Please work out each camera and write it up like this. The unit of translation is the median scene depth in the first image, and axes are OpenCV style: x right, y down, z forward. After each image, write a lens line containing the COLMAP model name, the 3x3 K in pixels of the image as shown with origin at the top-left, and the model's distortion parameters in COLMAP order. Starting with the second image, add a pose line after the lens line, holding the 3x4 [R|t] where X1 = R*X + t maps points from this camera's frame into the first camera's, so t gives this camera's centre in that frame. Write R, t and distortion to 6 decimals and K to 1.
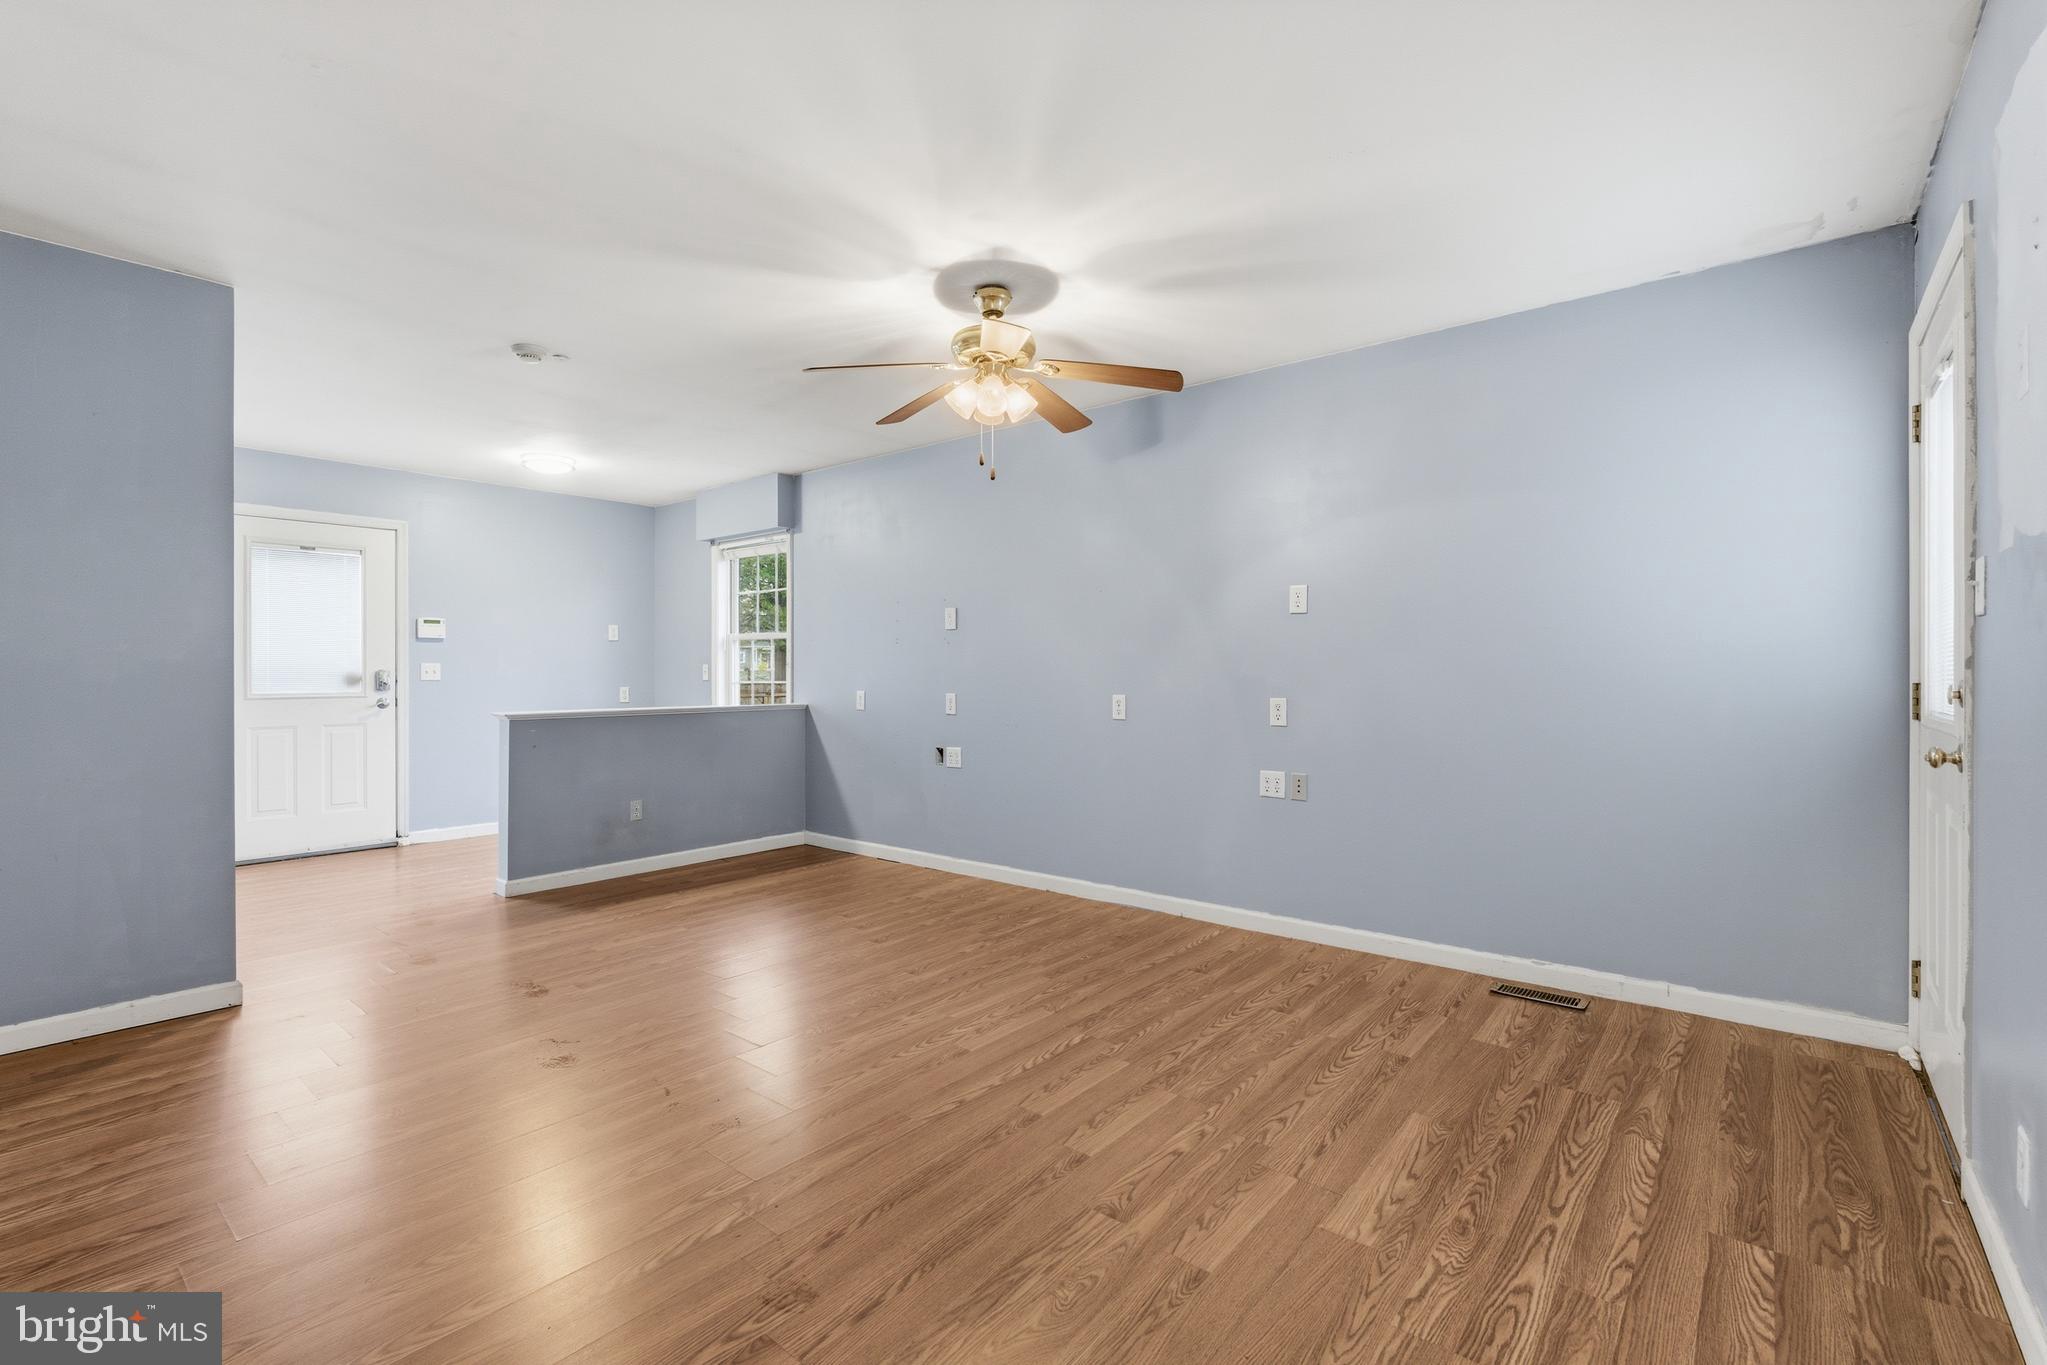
lens RADIAL K [[919.7, 0, 1029.8], [0, 919.7, 673.6], [0, 0, 1]] dist [-0.001490, 0.000053]
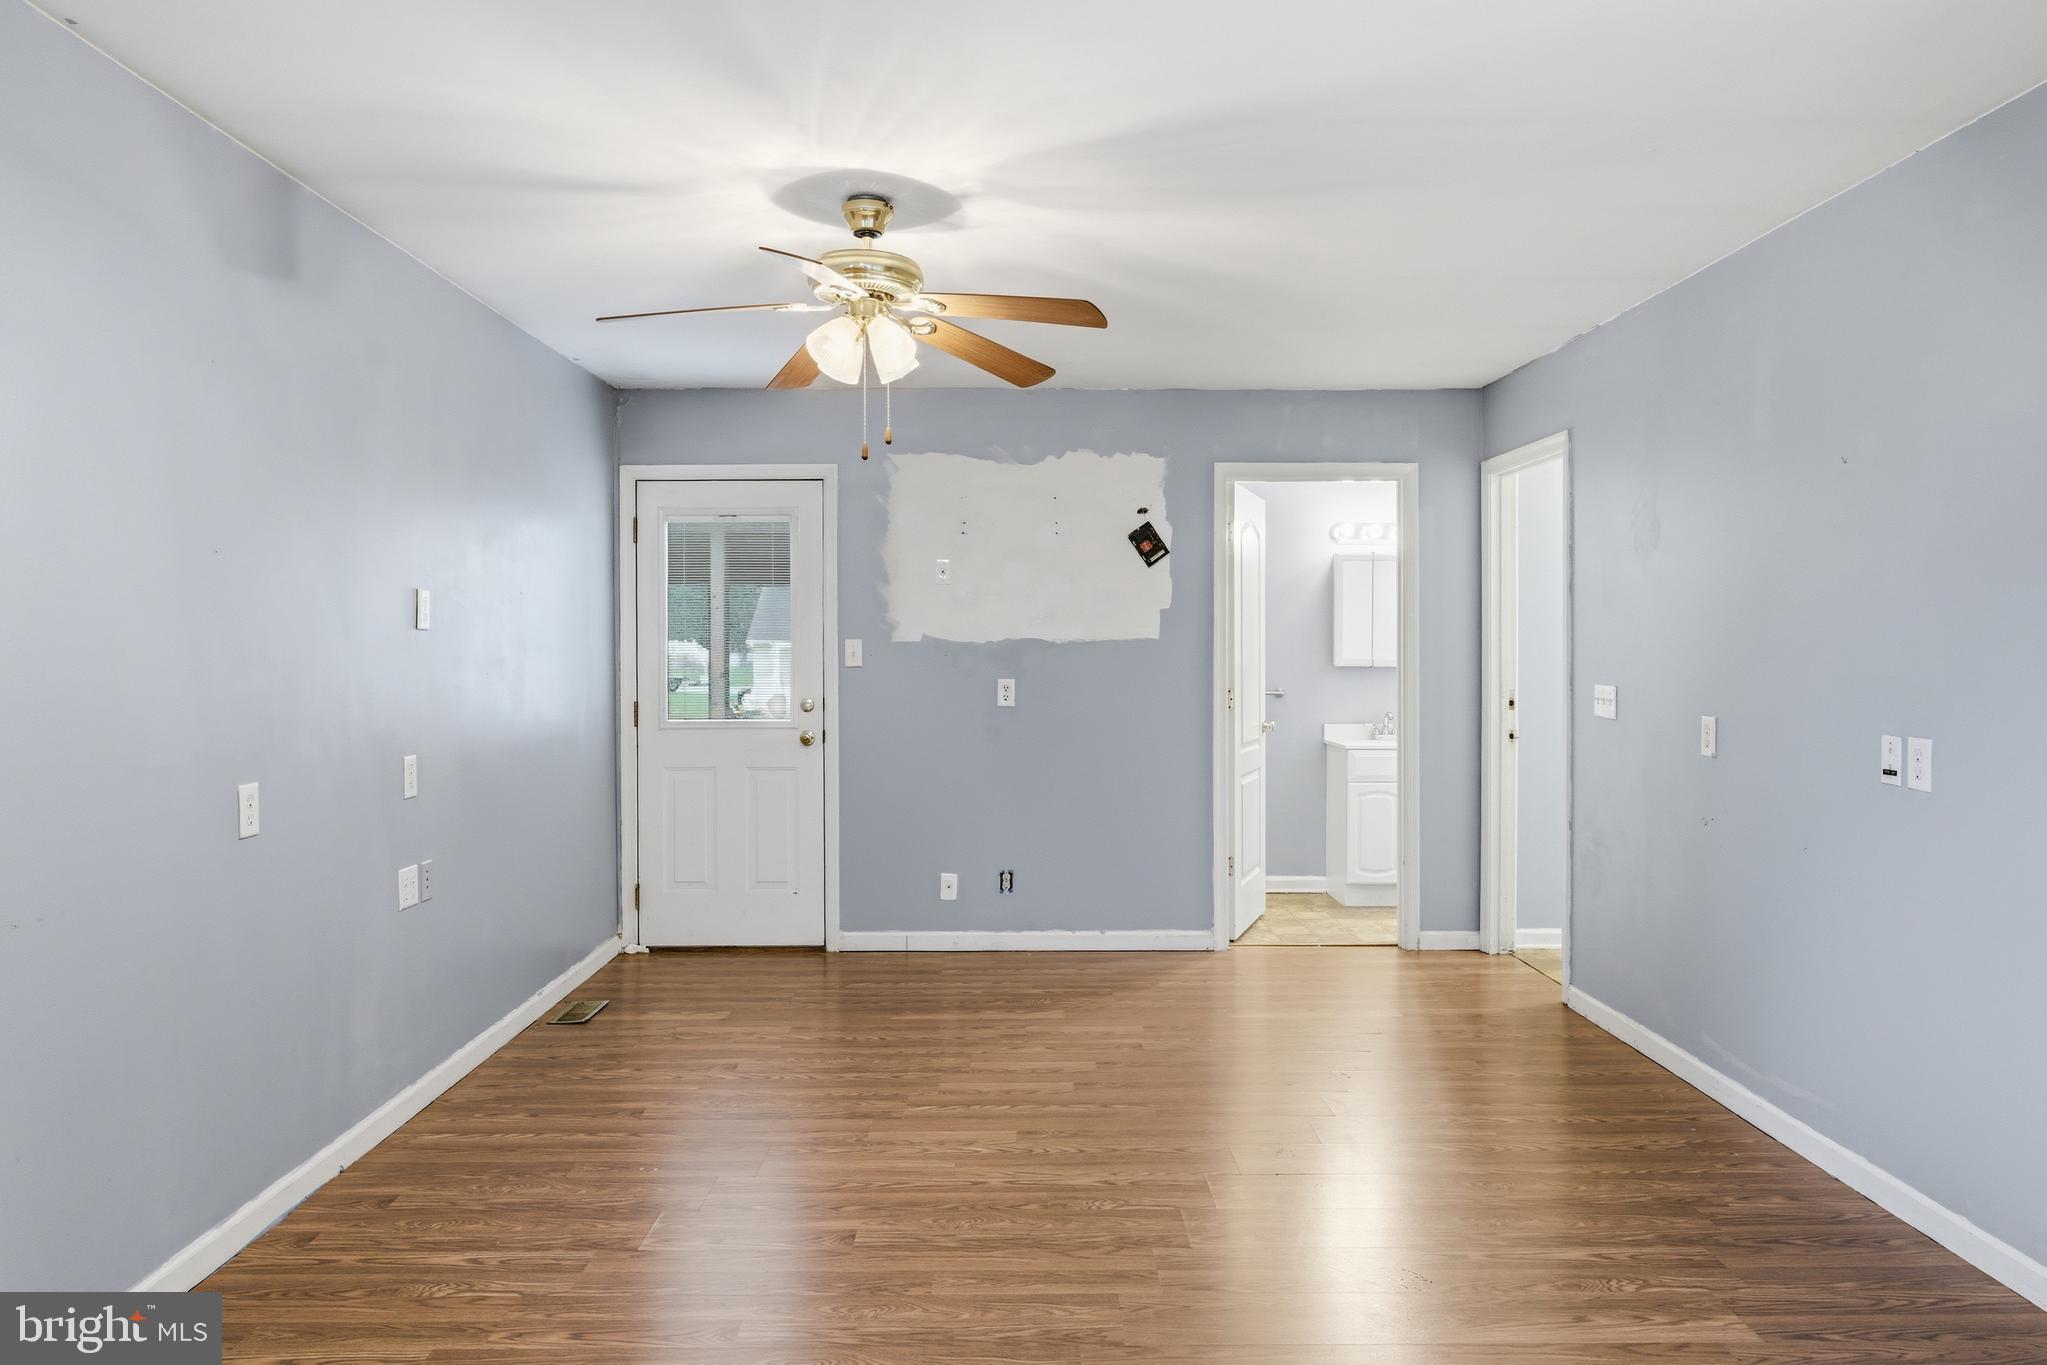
lens RADIAL K [[1144.6, 0, 1053.8], [0, 1144.6, 674.0], [0, 0, 1]] dist [-0.000012, 0.000183]
pose [[-0.625429, -0.003457, 0.780273, -0.678922], [0.005167, 0.999950, 0.008572, -0.039504], [-0.780264, 0.009393, -0.625380, 1.167367]]
